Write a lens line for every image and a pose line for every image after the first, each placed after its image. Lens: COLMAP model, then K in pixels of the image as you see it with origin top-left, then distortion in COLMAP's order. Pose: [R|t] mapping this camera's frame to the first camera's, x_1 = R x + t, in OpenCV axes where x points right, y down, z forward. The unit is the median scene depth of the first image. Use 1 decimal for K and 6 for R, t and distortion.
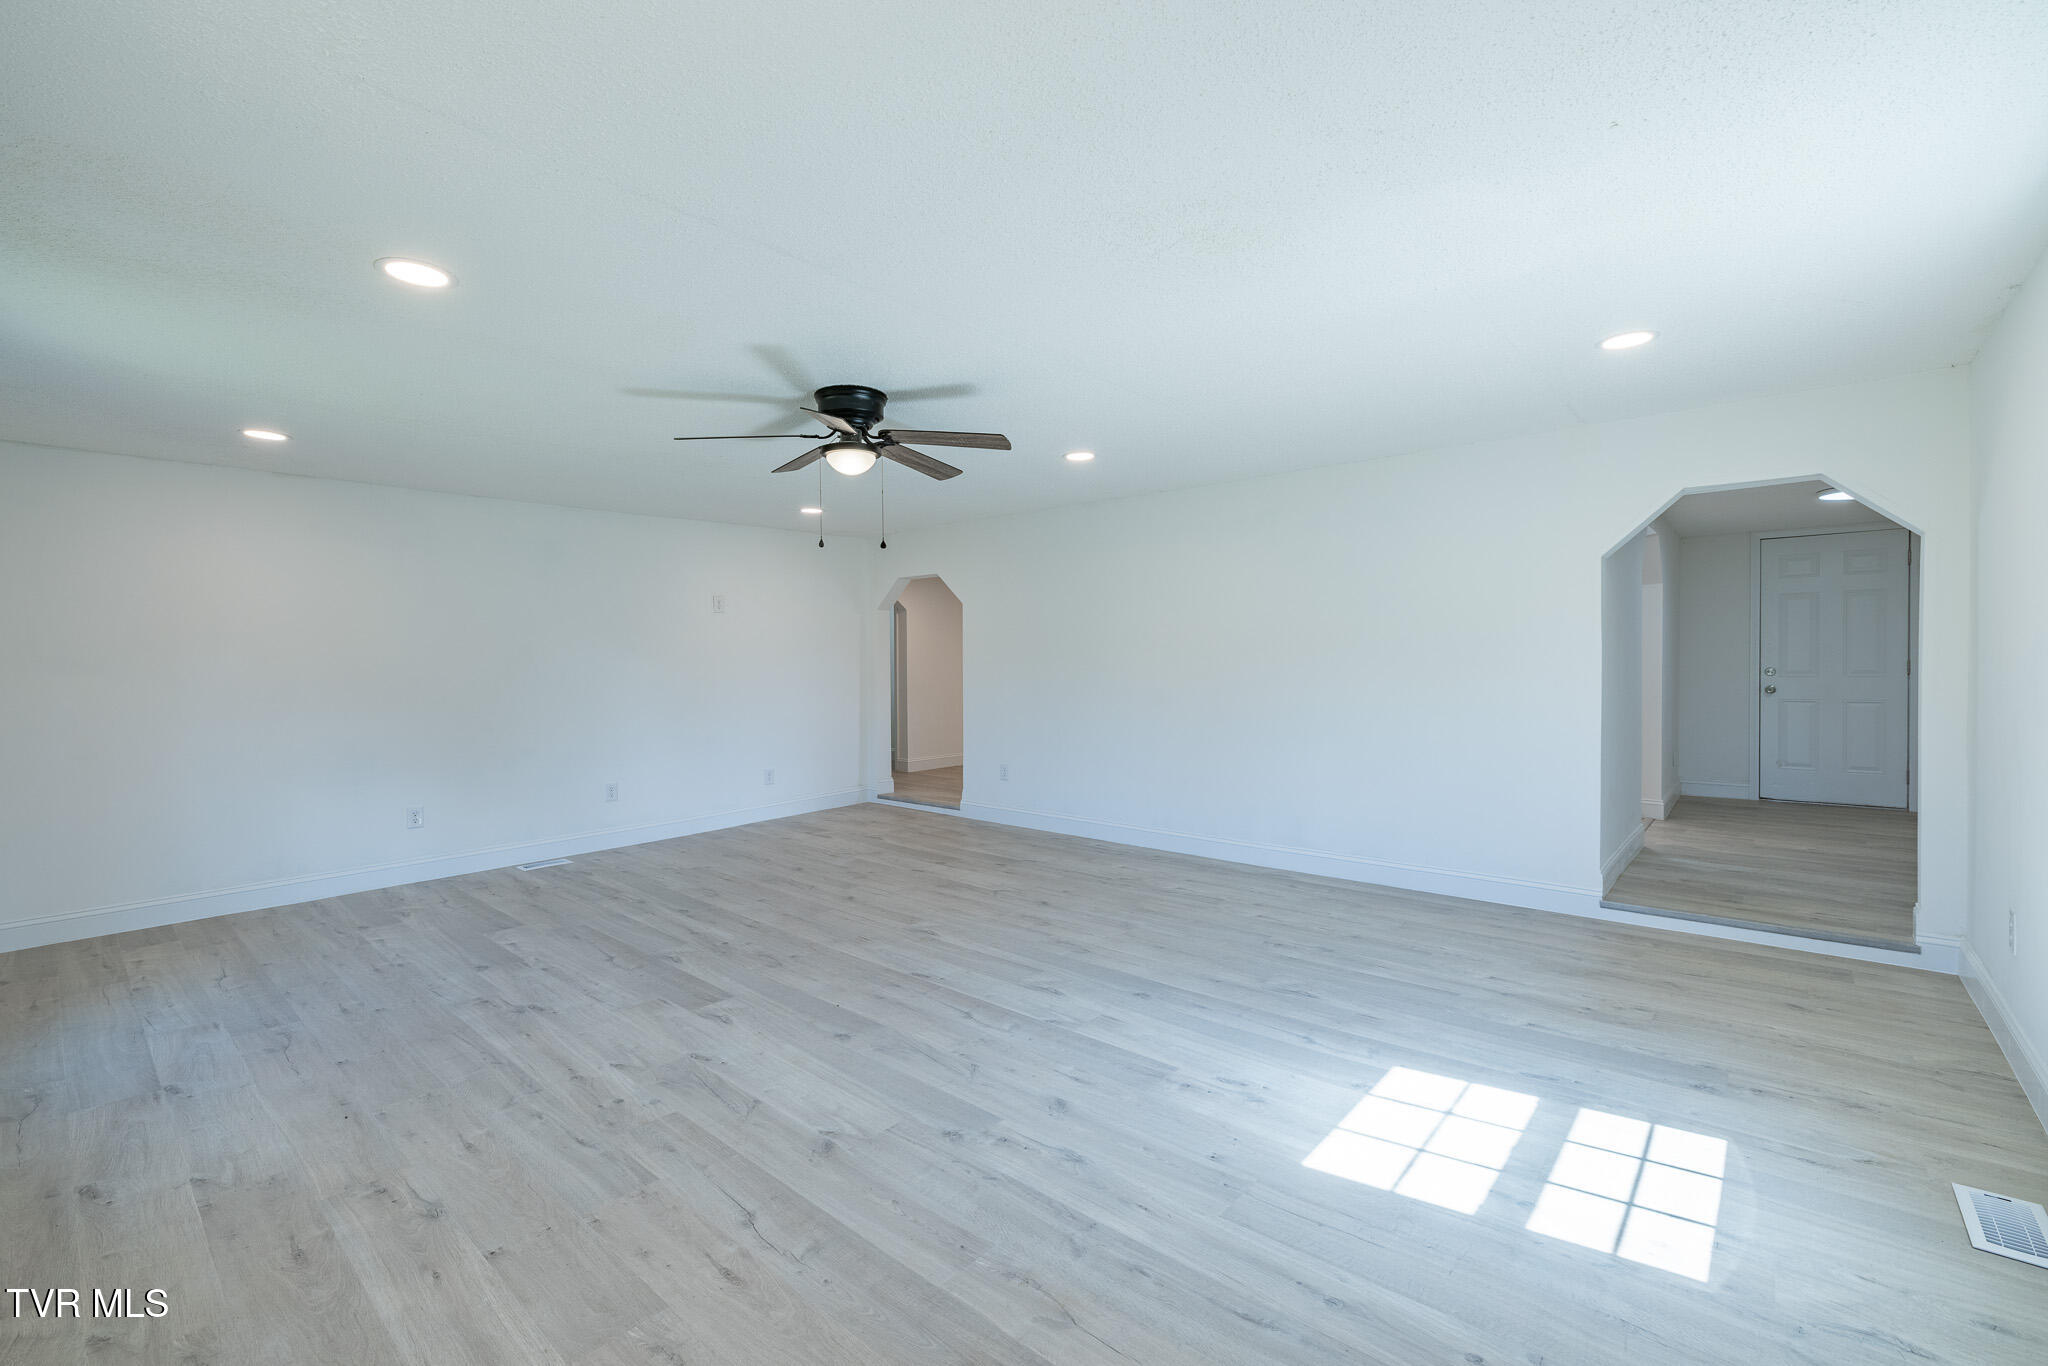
lens RADIAL K [[874.0, 0, 1027.6], [0, 874.0, 728.0], [0, 0, 1]] dist [-0.000090, -0.000706]
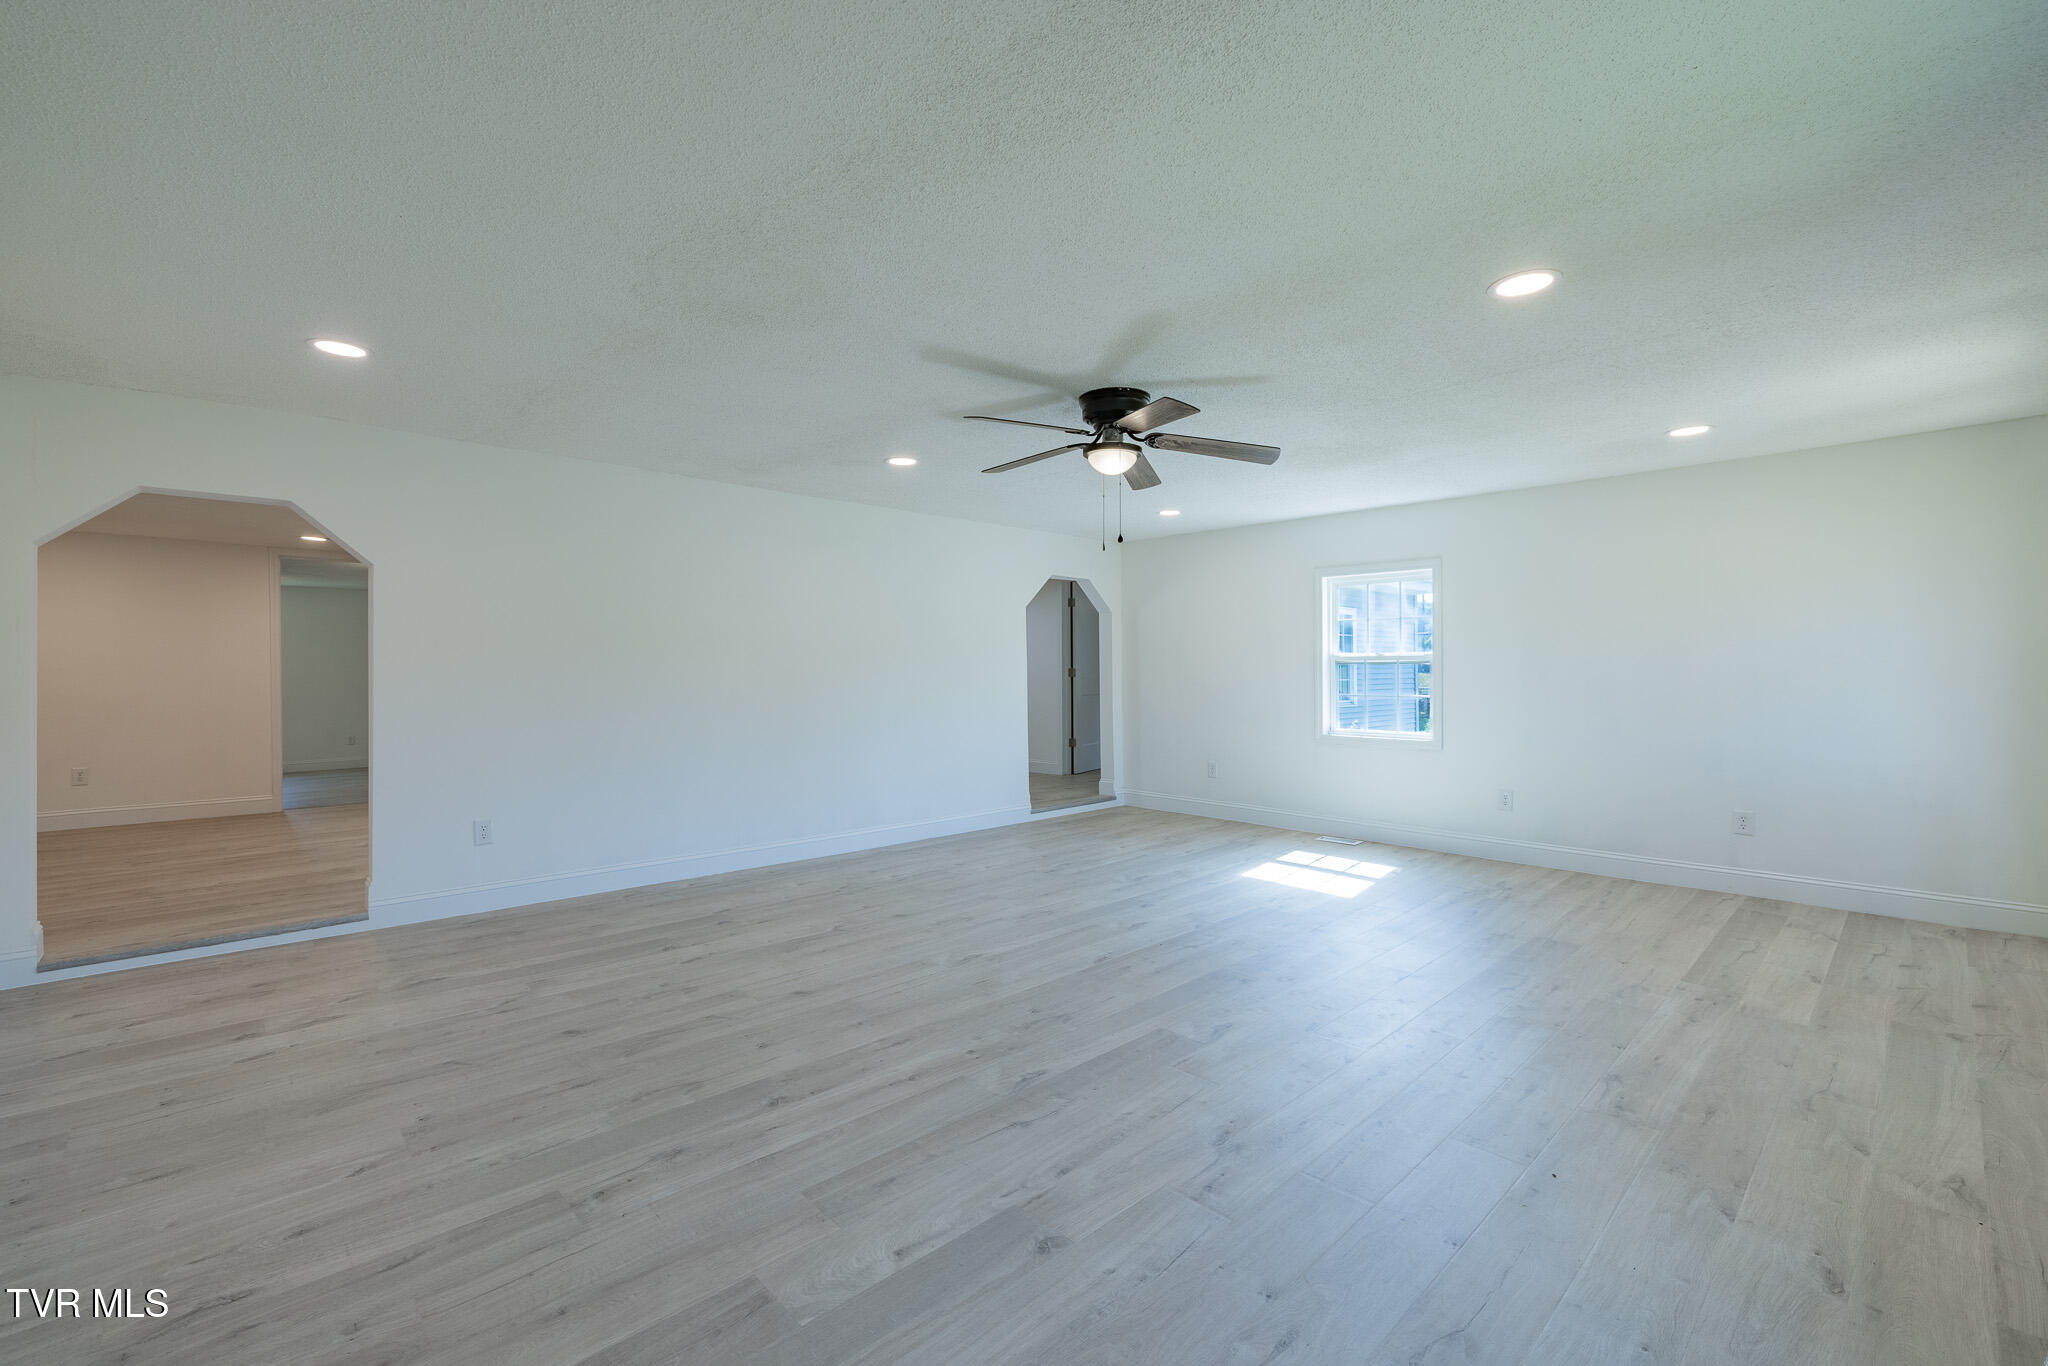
lens RADIAL K [[852.8, 0, 1030.3], [0, 852.8, 670.6], [0, 0, 1]] dist [-0.002966, -0.000352]
pose [[0.097015, 0.007435, 0.995255, -1.121190], [0.078162, 0.996827, -0.015066, -0.051646], [-0.992209, 0.079253, 0.096125, 0.936620]]
